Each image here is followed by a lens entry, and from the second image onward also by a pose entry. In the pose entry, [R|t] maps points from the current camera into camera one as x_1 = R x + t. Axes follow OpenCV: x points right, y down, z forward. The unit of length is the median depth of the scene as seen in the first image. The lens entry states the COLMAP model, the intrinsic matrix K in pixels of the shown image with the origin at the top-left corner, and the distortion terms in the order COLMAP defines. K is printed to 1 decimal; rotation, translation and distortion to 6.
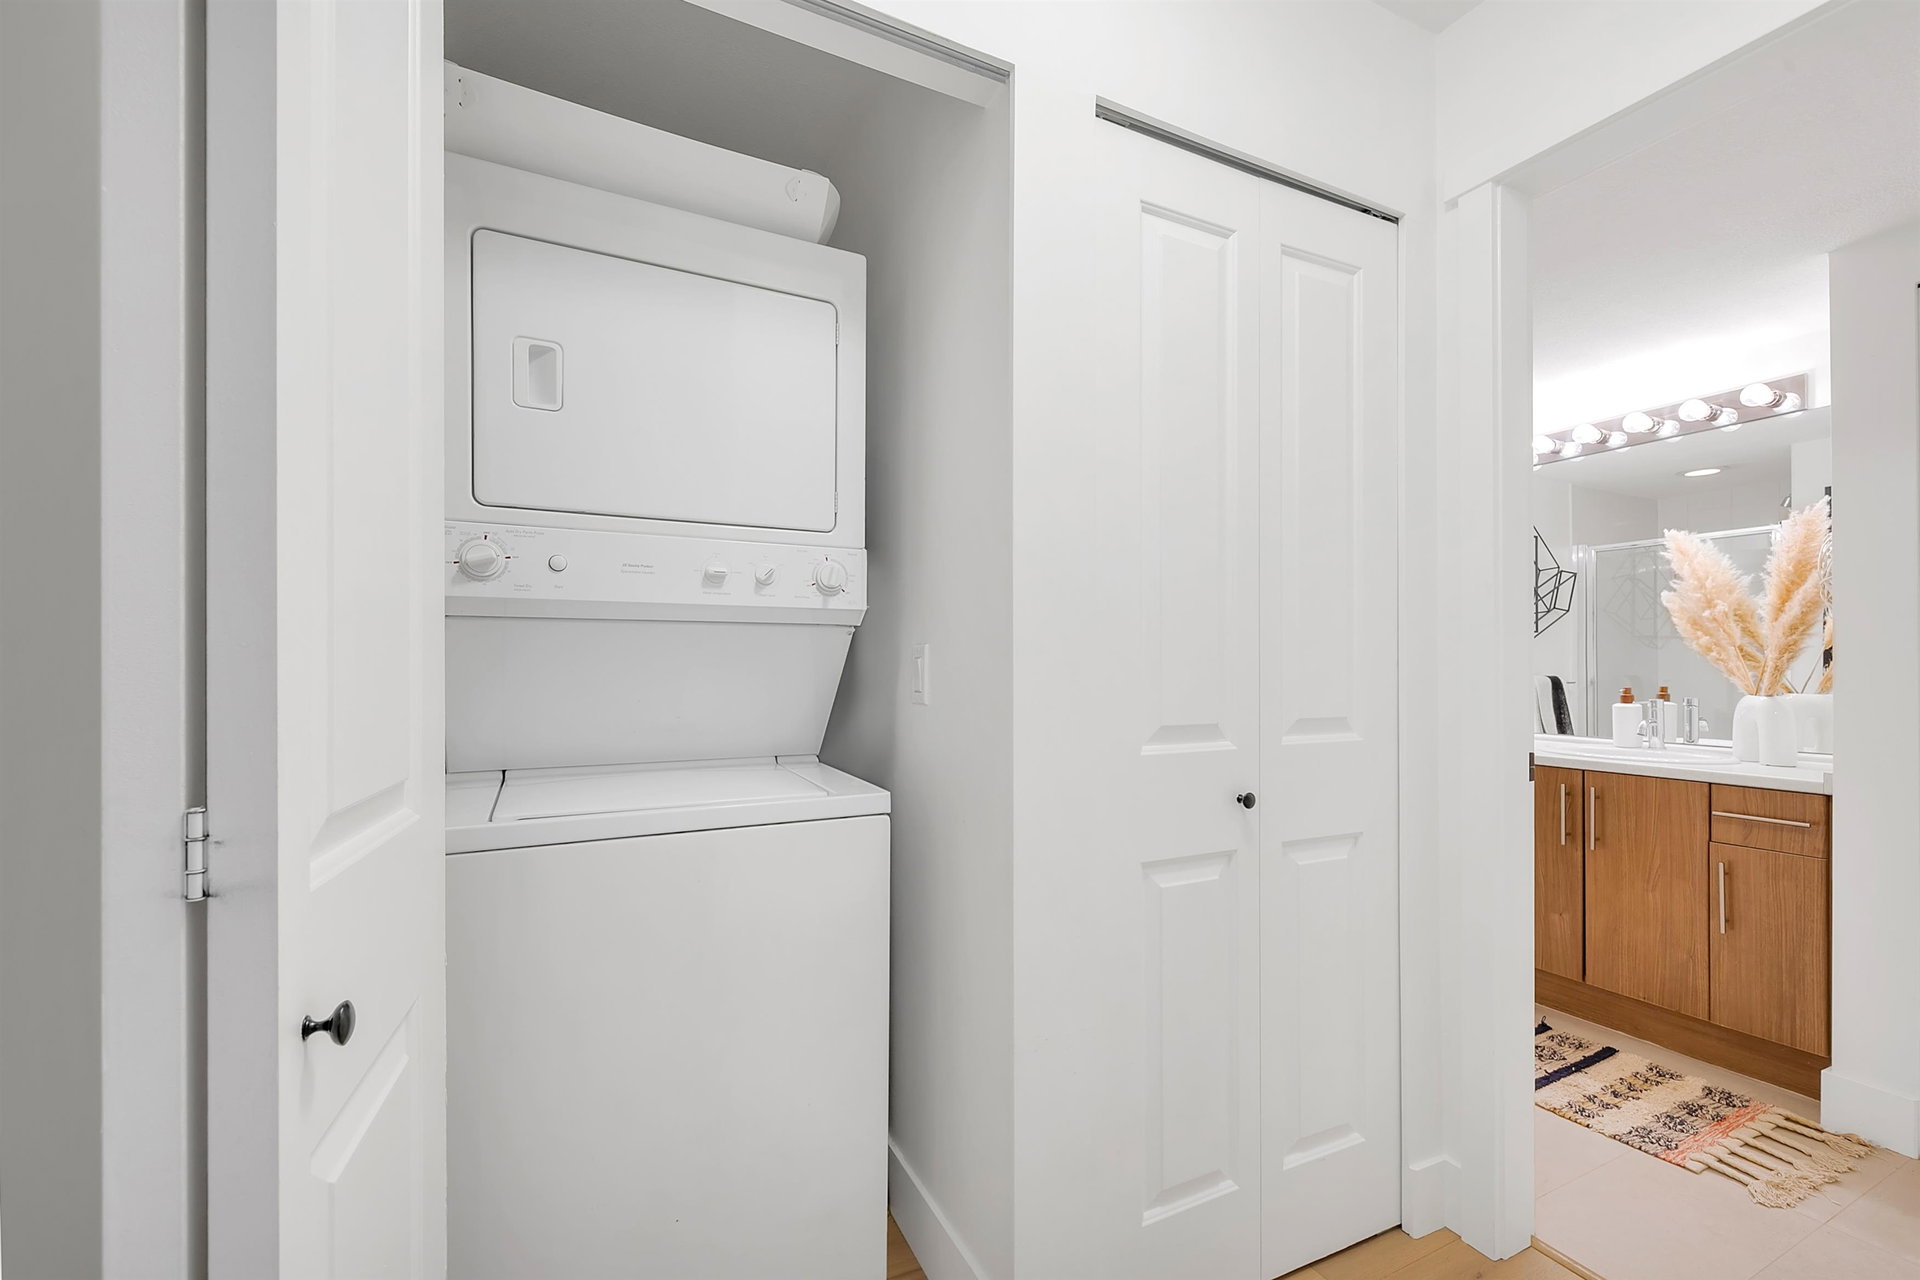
lens RADIAL K [[821.5, 0, 957.3], [0, 821.5, 644.2], [0, 0, 1]] dist [0.002046, -0.000198]
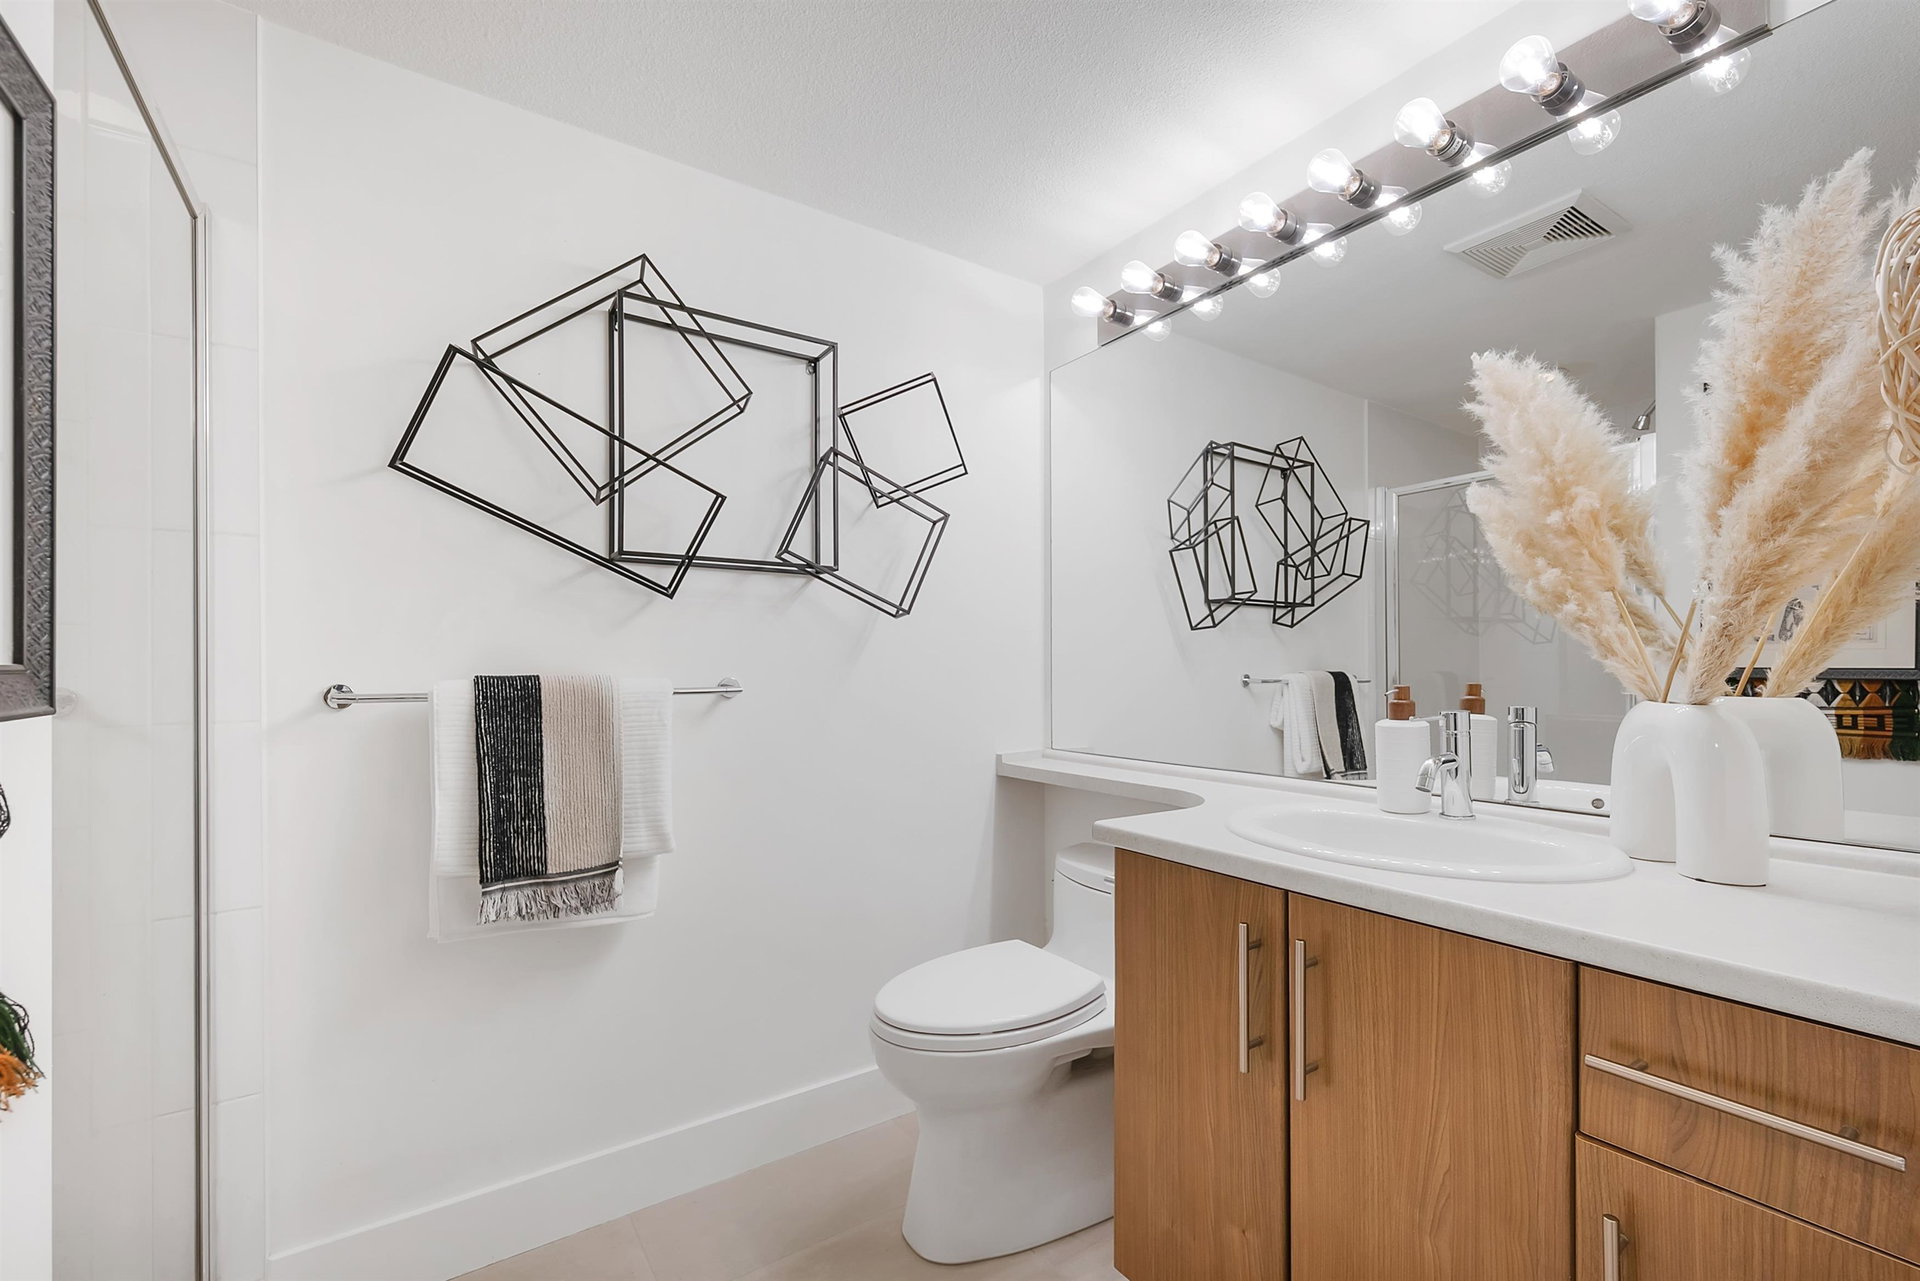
lens RADIAL K [[821.5, 0, 964.1], [0, 821.5, 650.5], [0, 0, 1]] dist [0.002046, -0.000198]
pose [[0.990900, -0.000661, 0.134602, 0.542380], [0.000694, 1.000000, -0.000195, 0.034668], [-0.134602, 0.000287, 0.990900, 0.611364]]
